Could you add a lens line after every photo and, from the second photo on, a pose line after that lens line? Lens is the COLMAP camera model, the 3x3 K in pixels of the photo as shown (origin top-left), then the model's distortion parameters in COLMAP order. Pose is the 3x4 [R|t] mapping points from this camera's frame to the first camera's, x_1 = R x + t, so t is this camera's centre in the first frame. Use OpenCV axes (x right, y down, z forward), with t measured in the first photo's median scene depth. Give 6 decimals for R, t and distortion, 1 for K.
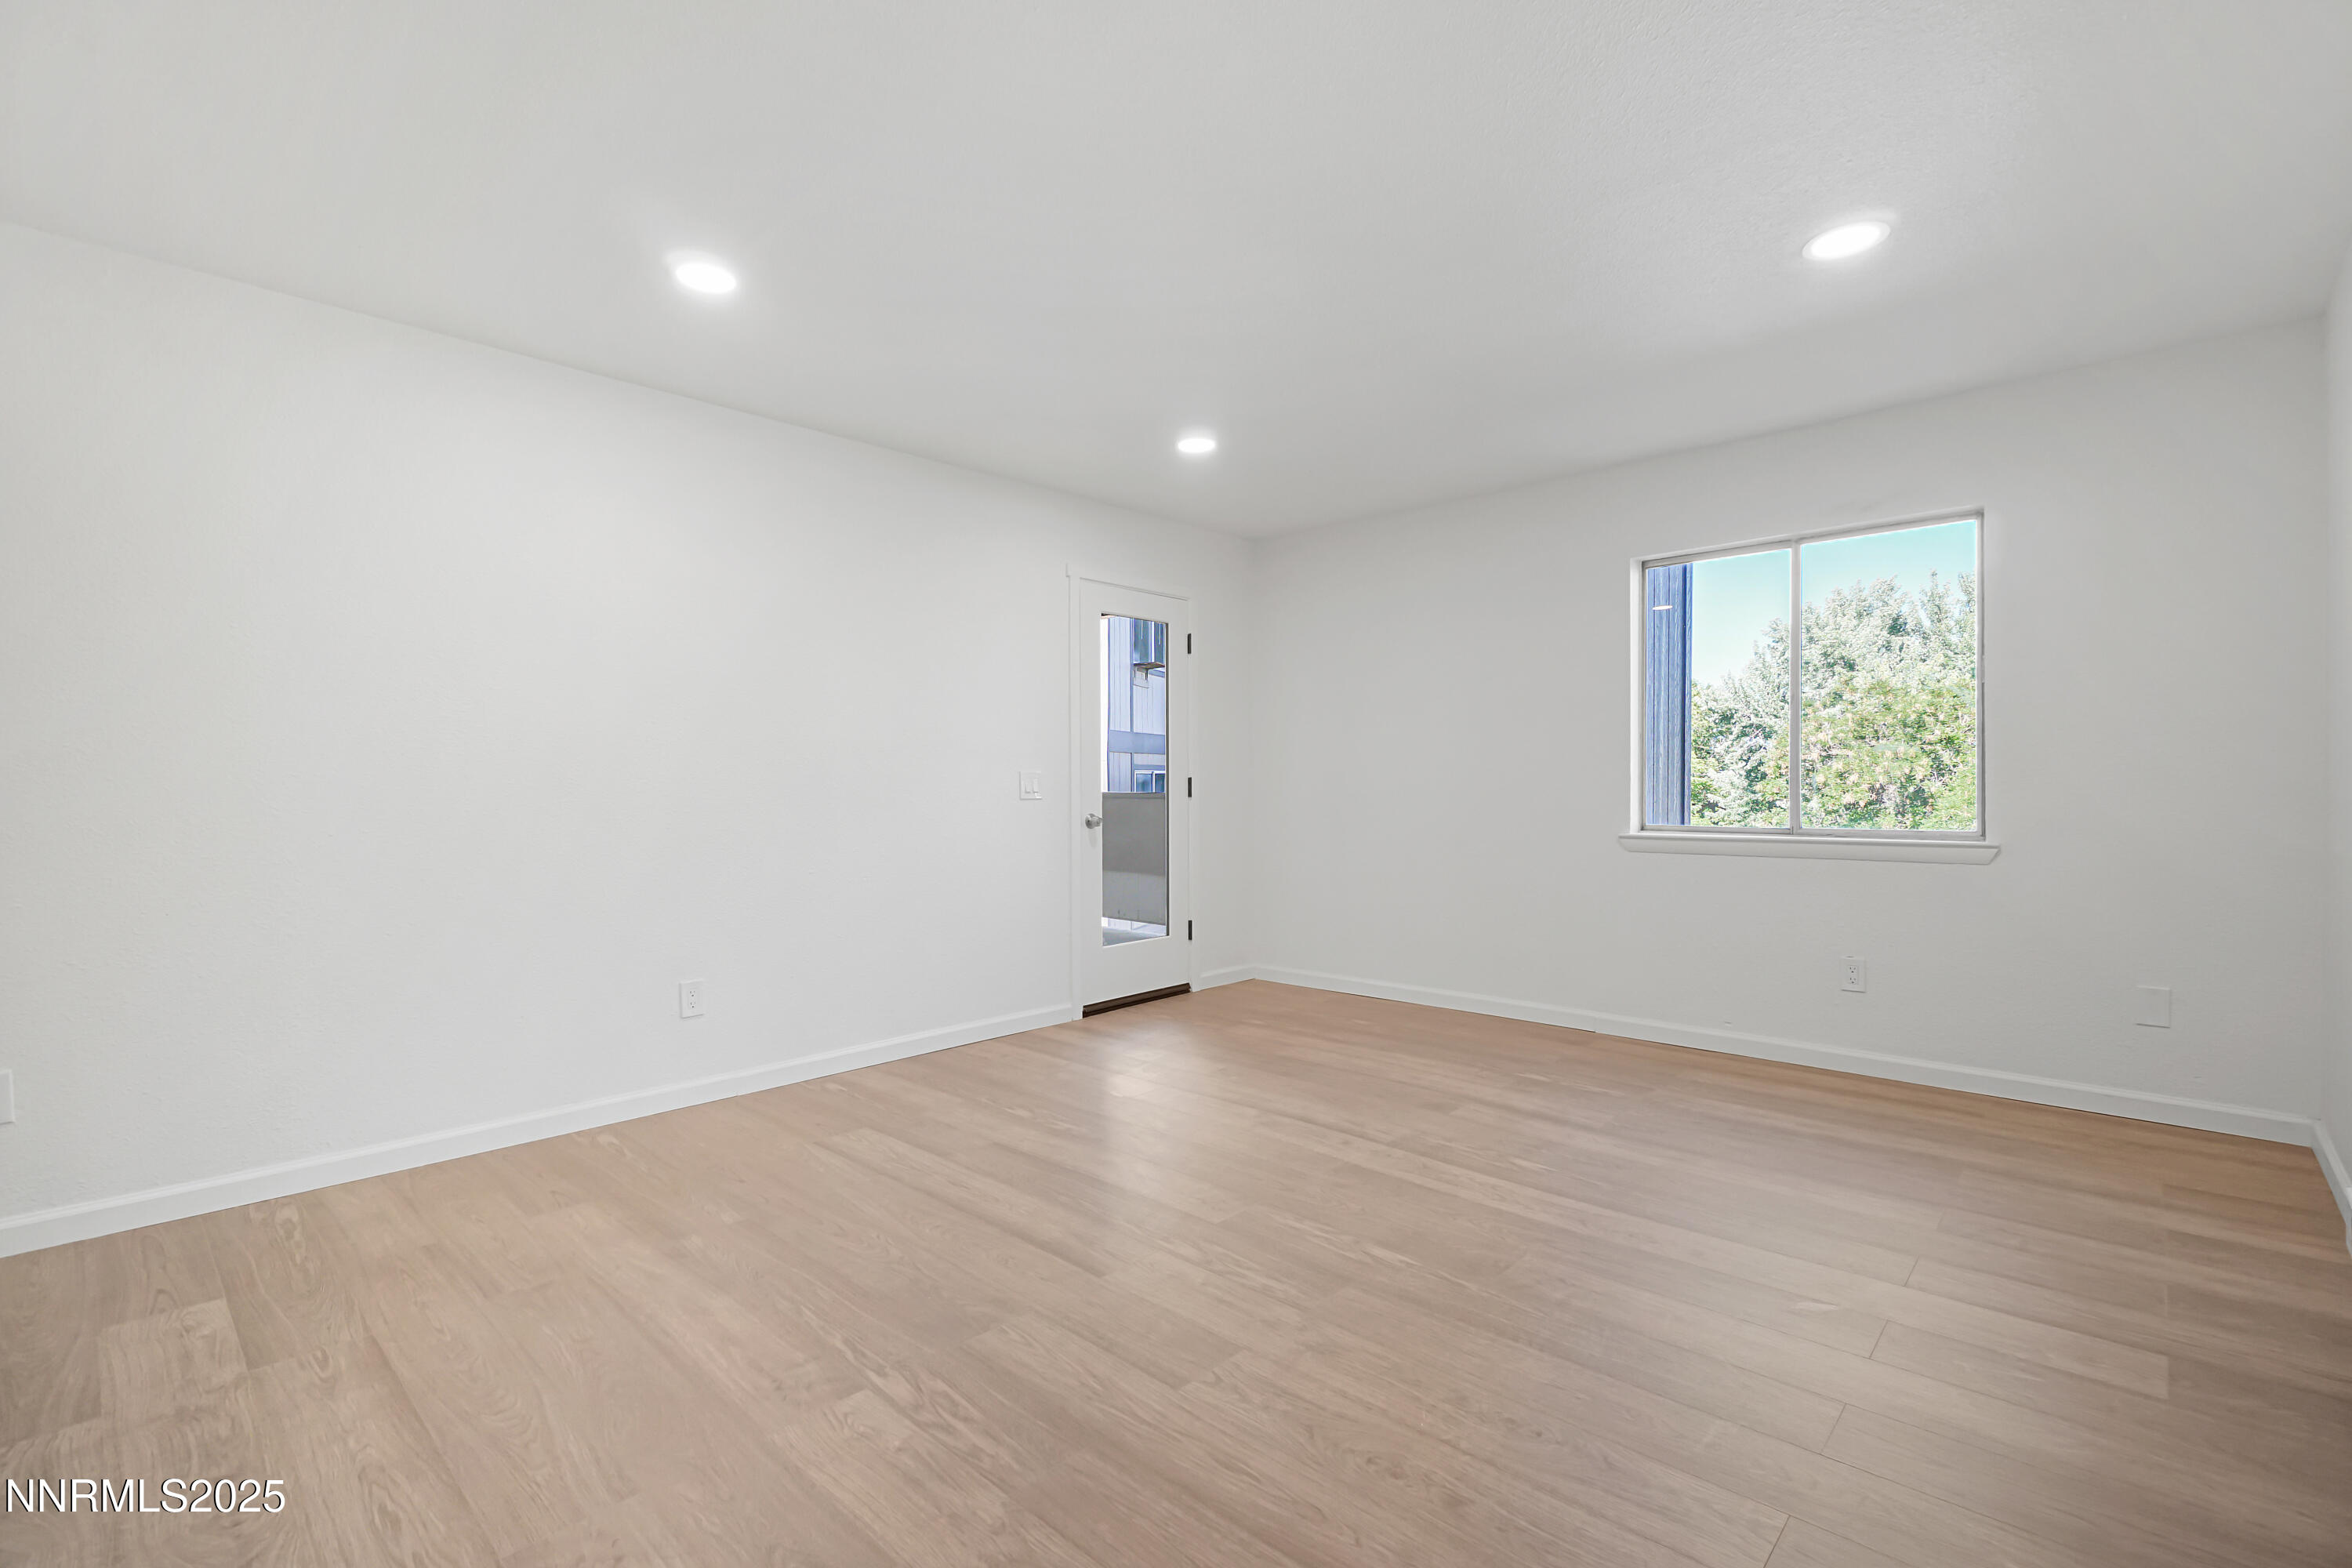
lens RADIAL K [[1027.6, 0, 1173.5], [0, 1027.6, 784.4], [0, 0, 1]] dist [0.023797, -0.003116]
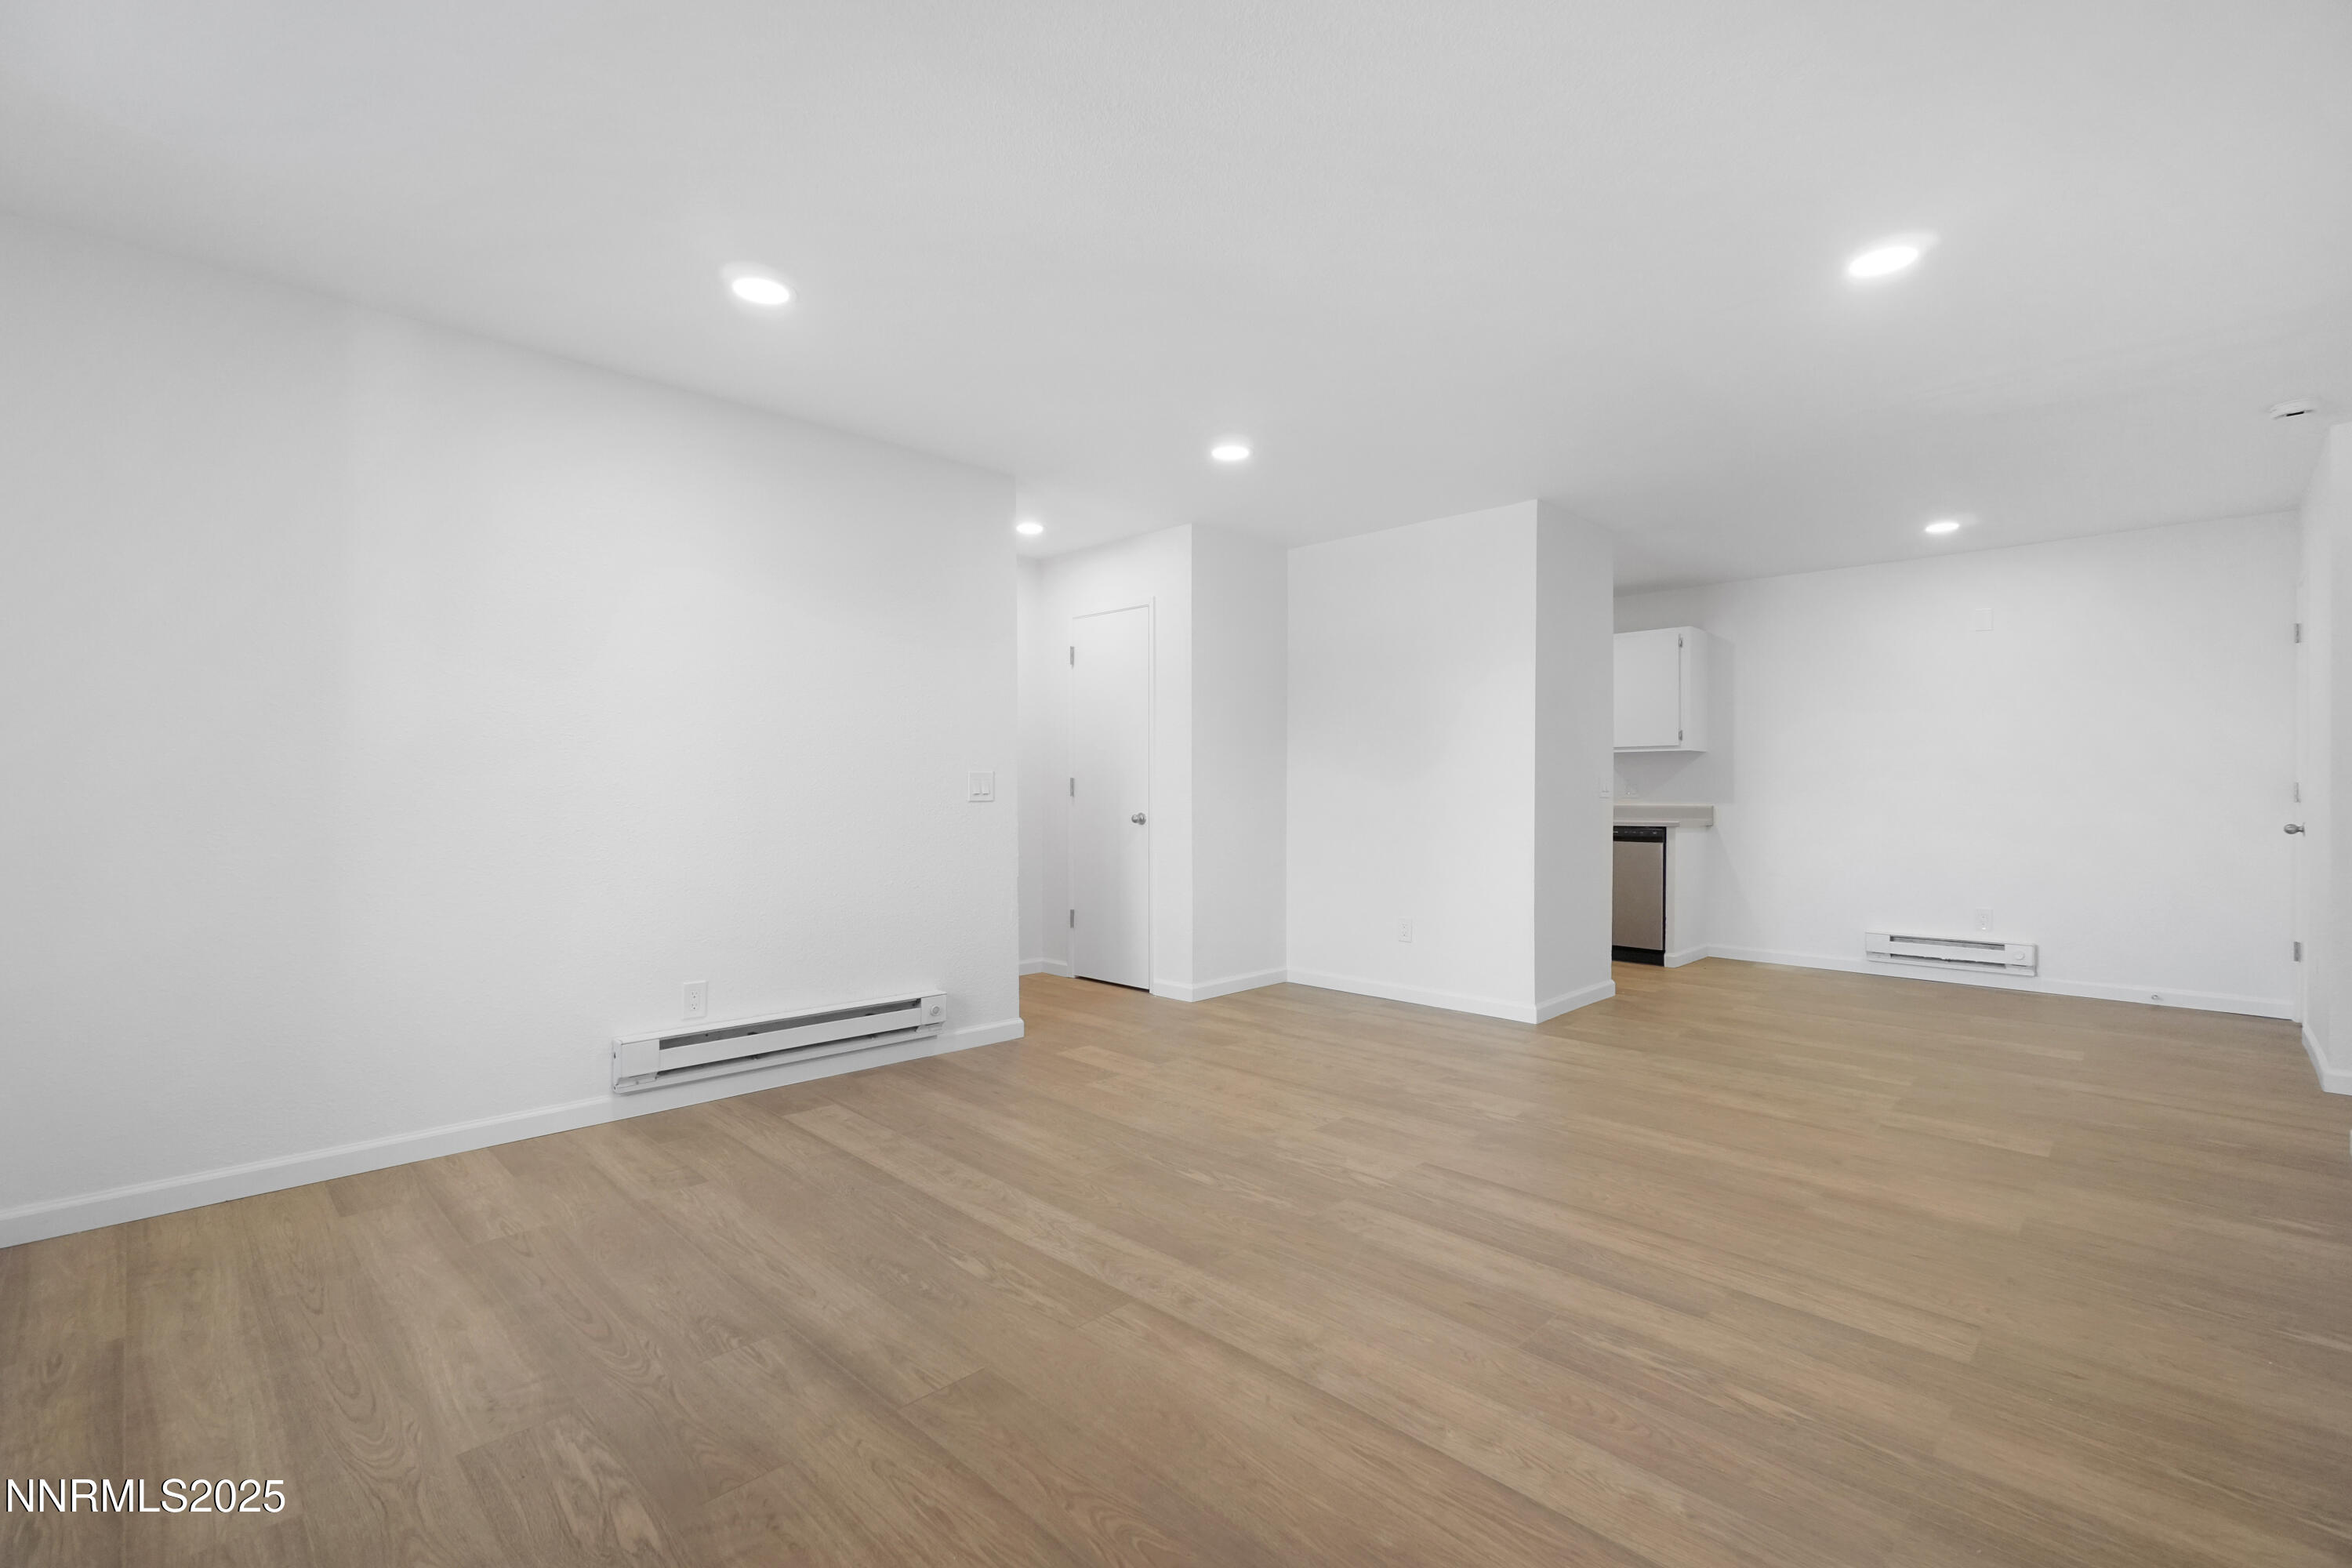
lens RADIAL K [[1027.6, 0, 1175.6], [0, 1027.6, 787.7], [0, 0, 1]] dist [0.023797, -0.003116]
pose [[-0.999743, -0.000557, 0.022647, 0.177963], [-0.000564, 1.000000, -0.000291, -0.003000], [-0.022647, -0.000304, -0.999743, 1.904020]]
